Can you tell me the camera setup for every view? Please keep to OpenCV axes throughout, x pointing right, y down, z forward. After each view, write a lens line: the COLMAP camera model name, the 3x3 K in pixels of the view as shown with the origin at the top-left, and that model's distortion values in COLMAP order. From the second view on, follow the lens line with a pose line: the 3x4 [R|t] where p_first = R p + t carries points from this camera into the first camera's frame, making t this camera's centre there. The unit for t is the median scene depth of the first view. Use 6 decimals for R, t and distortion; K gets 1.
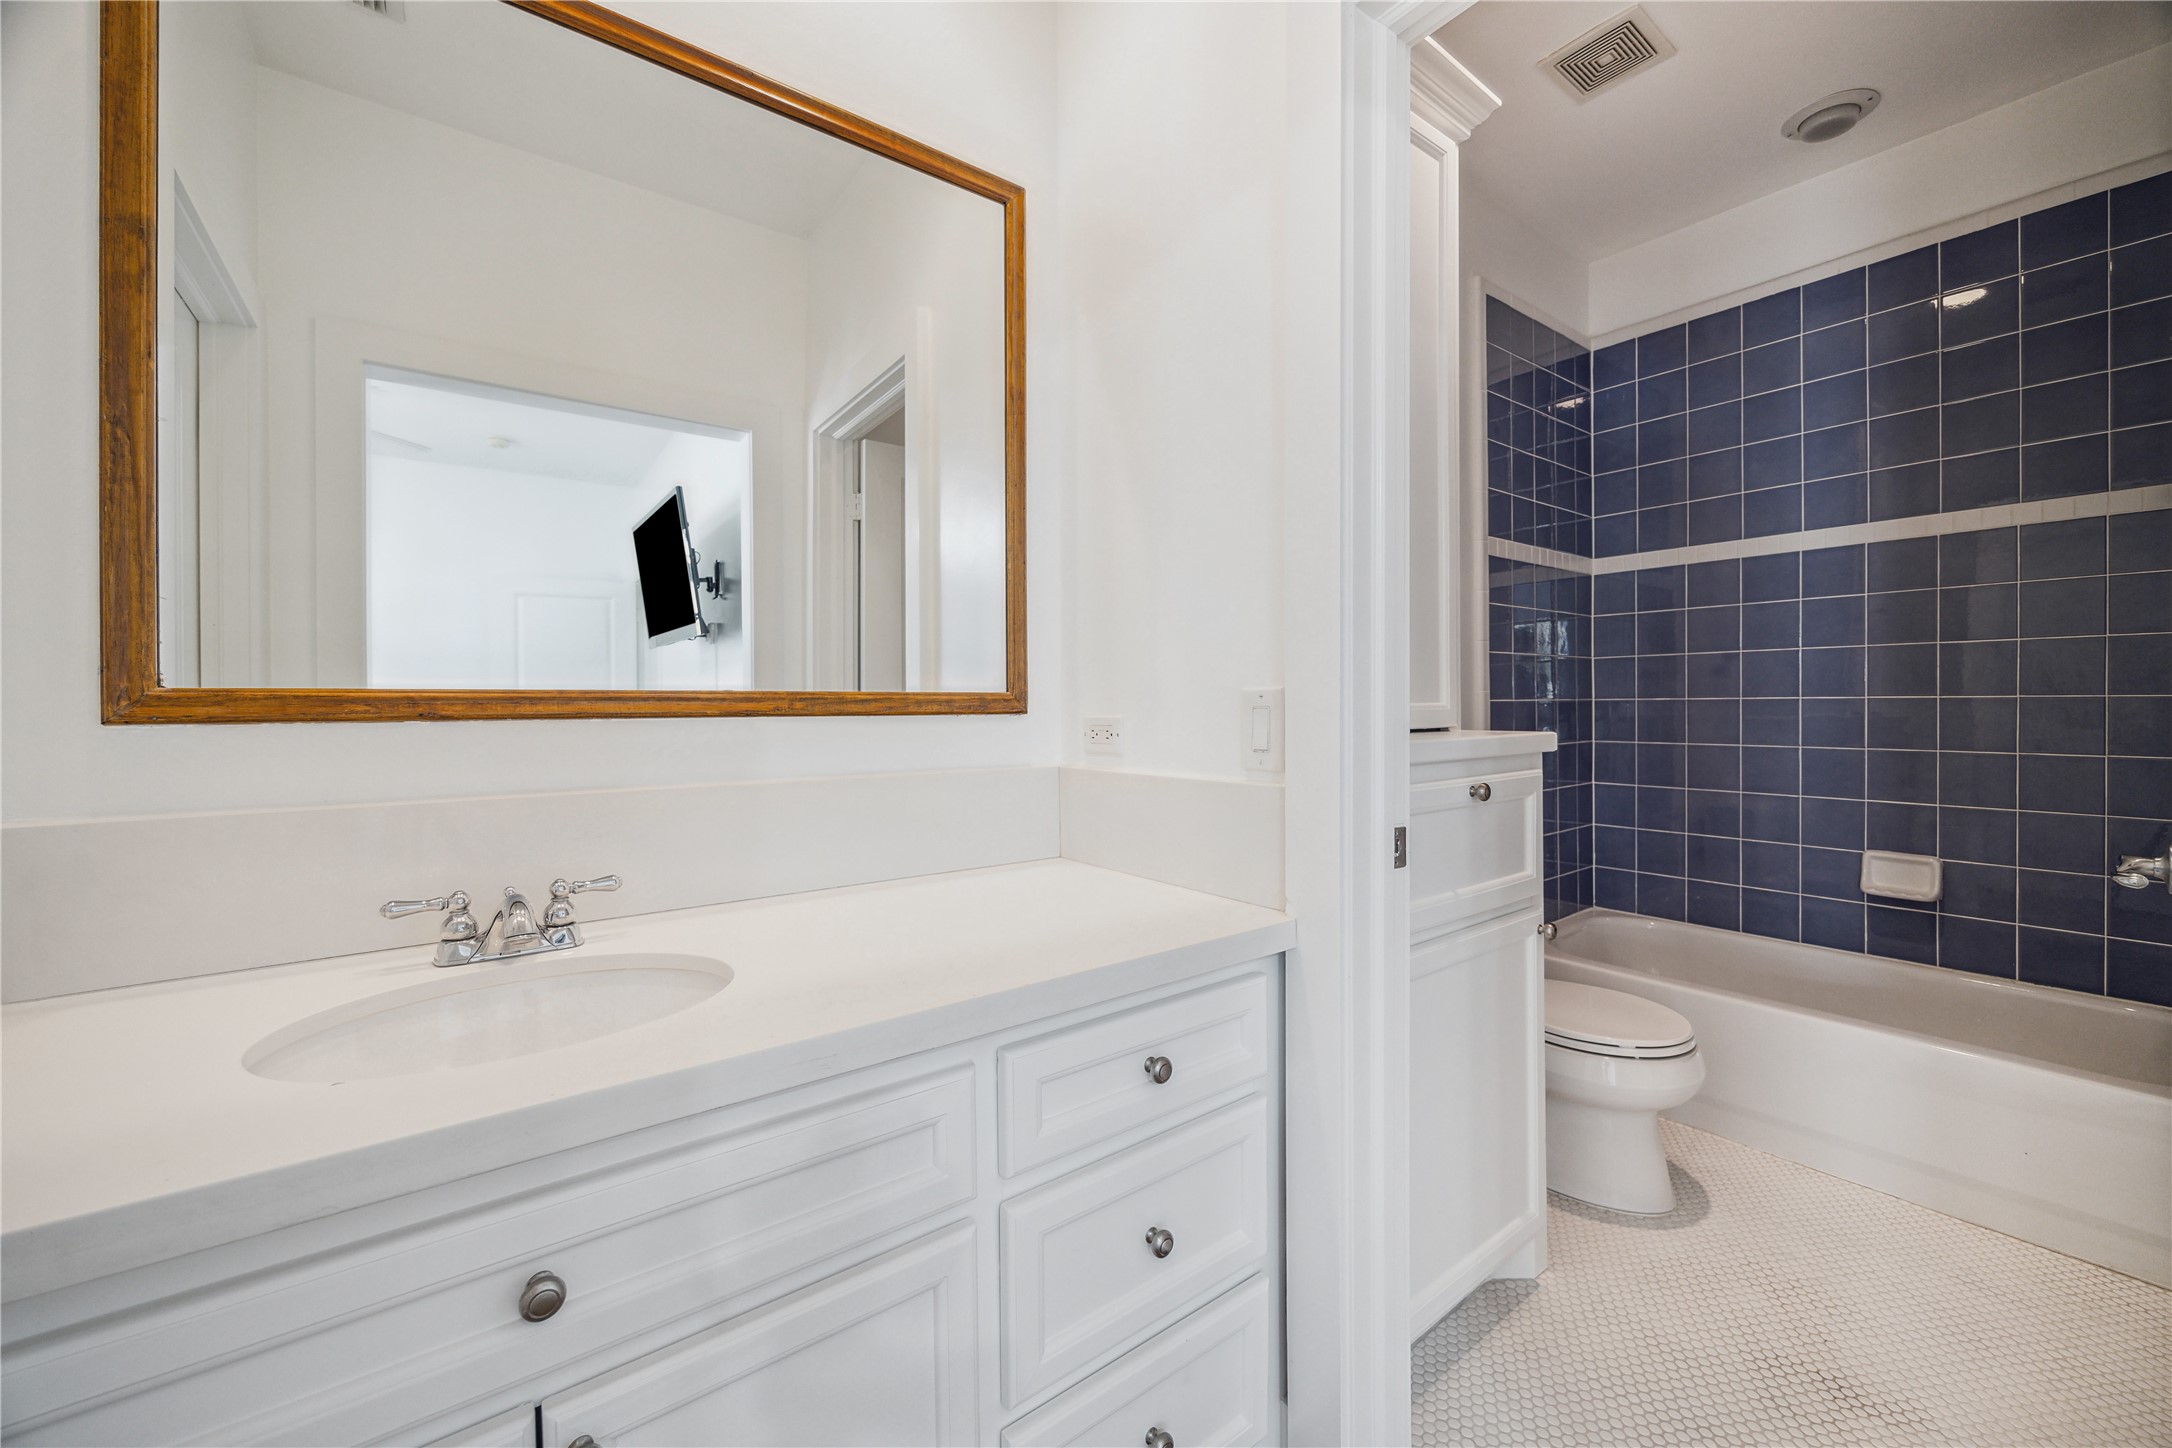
lens RADIAL K [[847.6, 0, 1094.7], [0, 847.6, 713.3], [0, 0, 1]] dist [-0.000968, -0.001572]
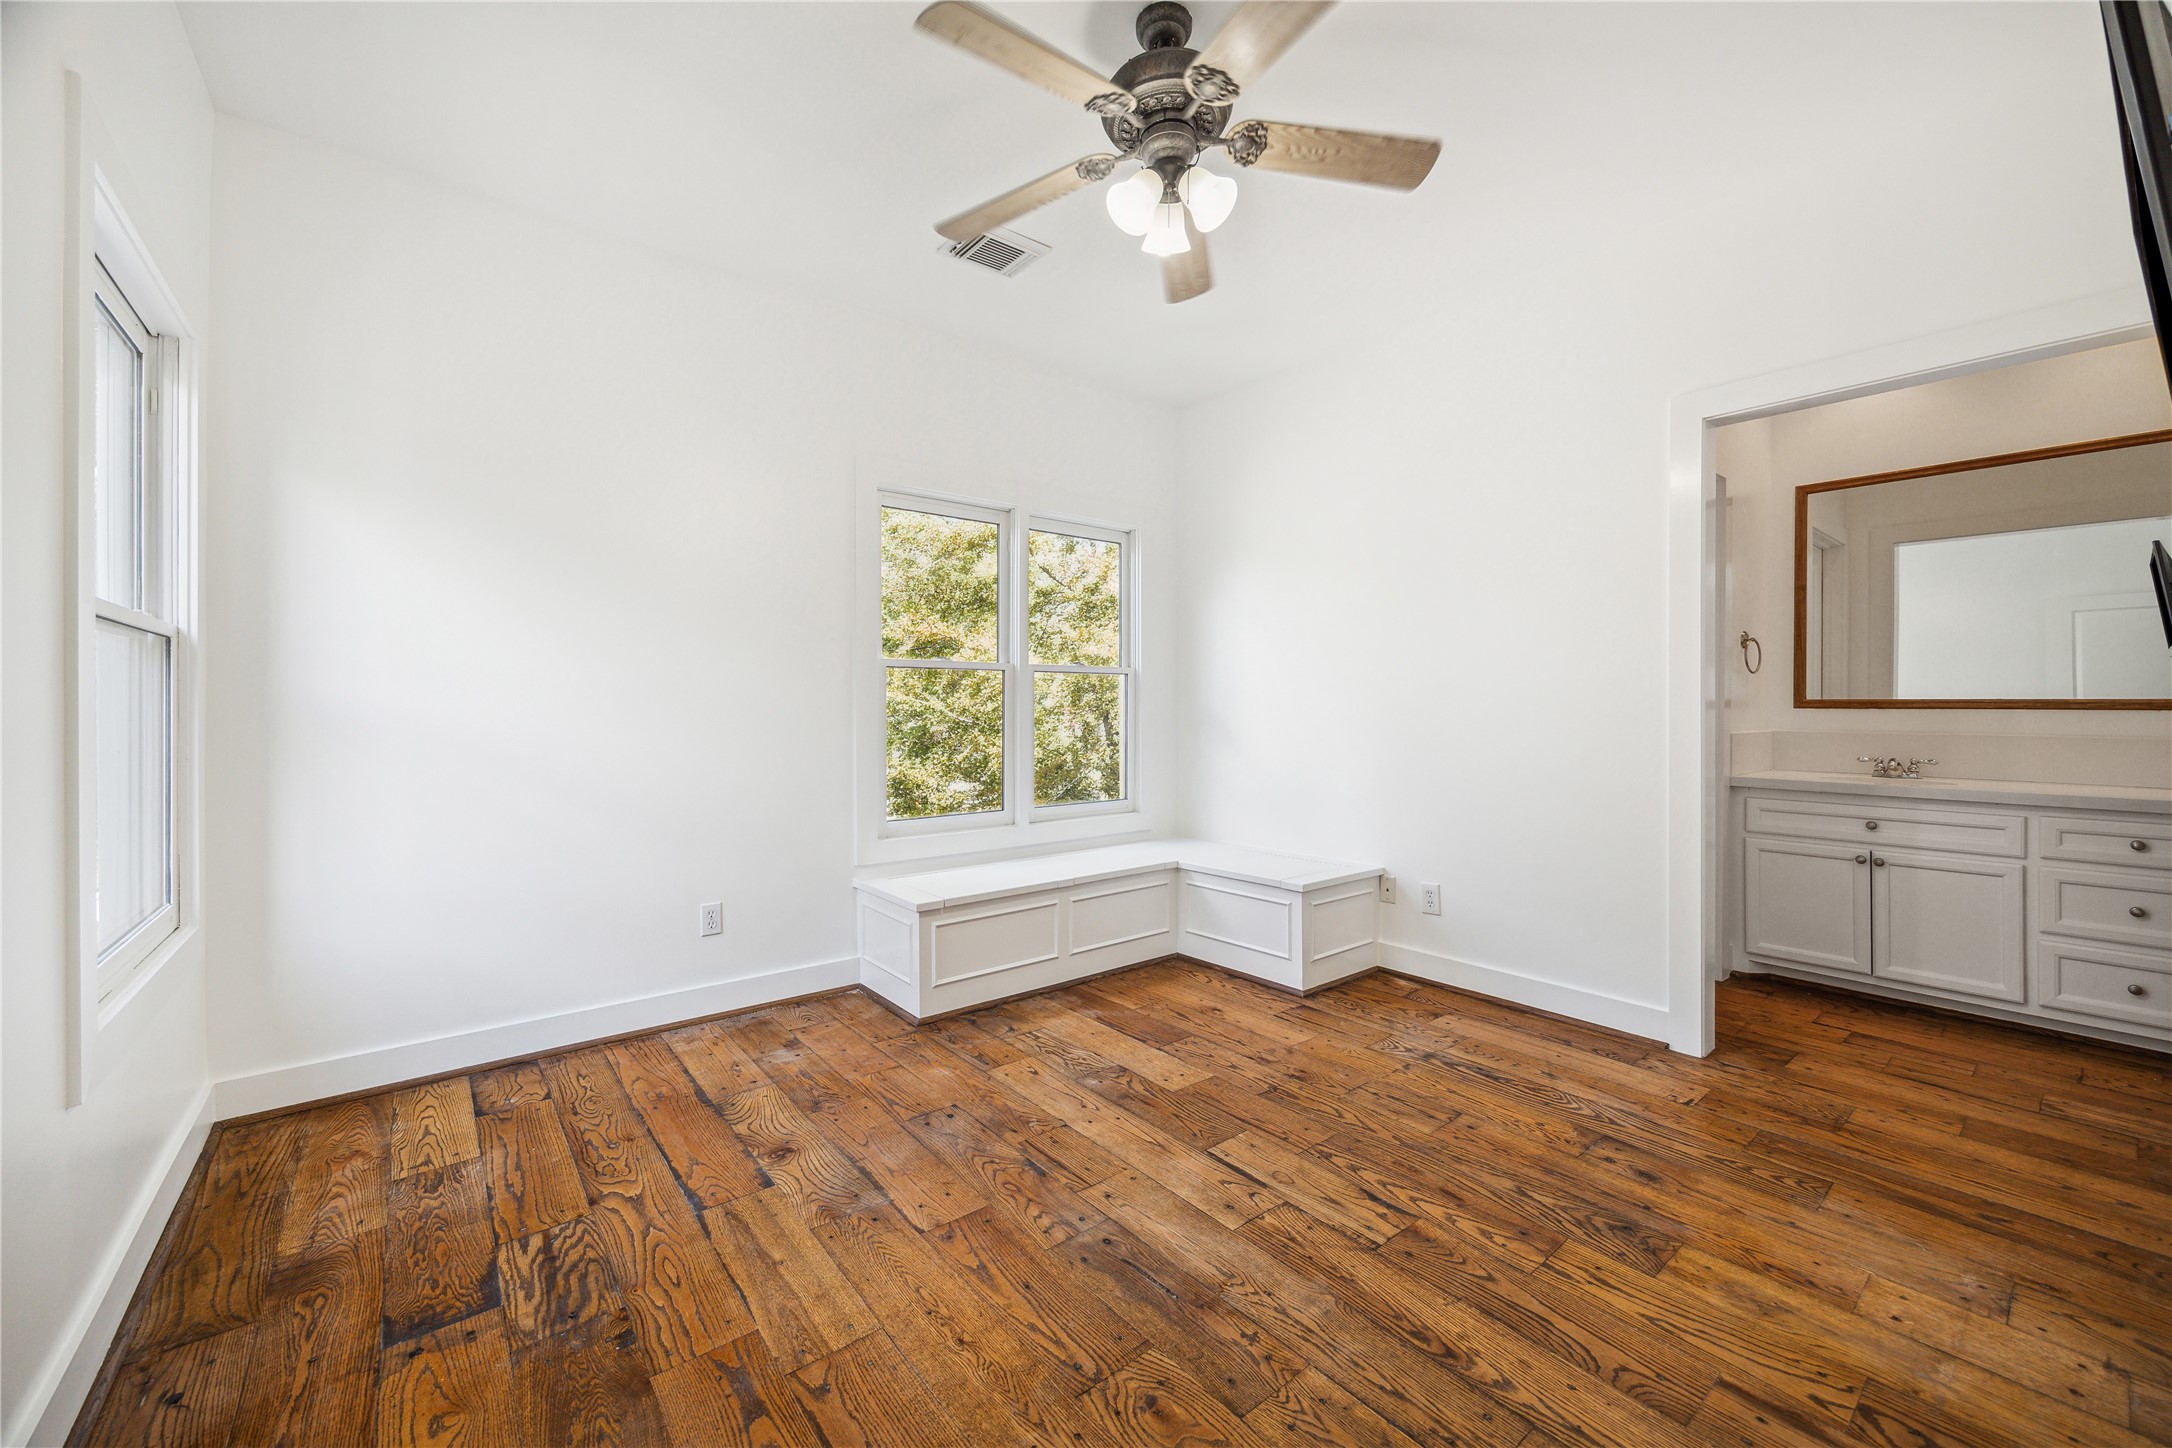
lens RADIAL K [[847.6, 0, 1093.2], [0, 847.6, 711.4], [0, 0, 1]] dist [-0.000968, -0.001572]
pose [[0.033174, 0.010058, -0.999399, 1.904691], [-0.011802, 0.999884, 0.009672, 0.018037], [0.999380, 0.011474, 0.033289, -1.714821]]
